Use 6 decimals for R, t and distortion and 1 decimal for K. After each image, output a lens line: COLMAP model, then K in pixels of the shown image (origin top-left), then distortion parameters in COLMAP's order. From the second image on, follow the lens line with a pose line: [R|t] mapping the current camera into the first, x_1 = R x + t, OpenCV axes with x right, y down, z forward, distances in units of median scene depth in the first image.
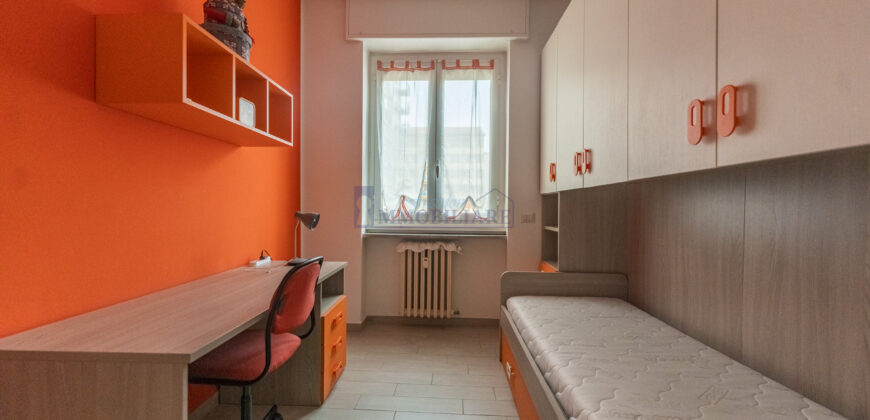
lens RADIAL K [[341.6, 0, 436.0], [0, 341.6, 208.0], [0, 0, 1]] dist [-0.000744, -0.000011]
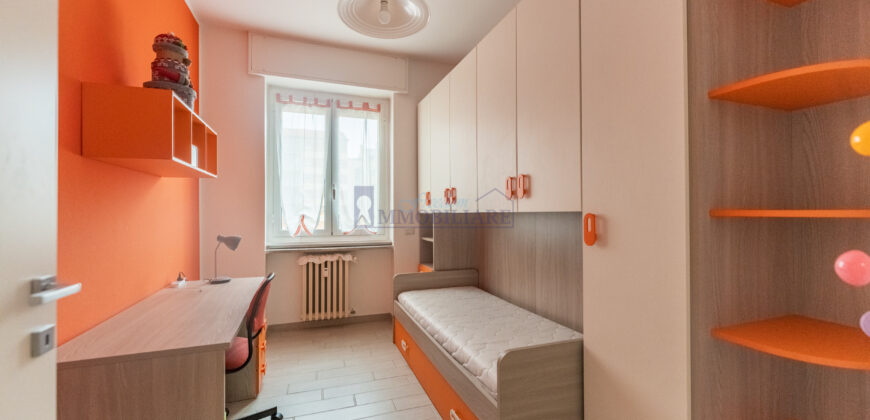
lens RADIAL K [[338.5, 0, 426.1], [0, 338.5, 204.0], [0, 0, 1]] dist [-0.000437, -0.000068]
pose [[0.932203, -0.005132, 0.361900, -0.129978], [0.015129, 0.999578, -0.024796, -0.040349], [-0.361620, 0.028591, 0.931887, -0.214378]]
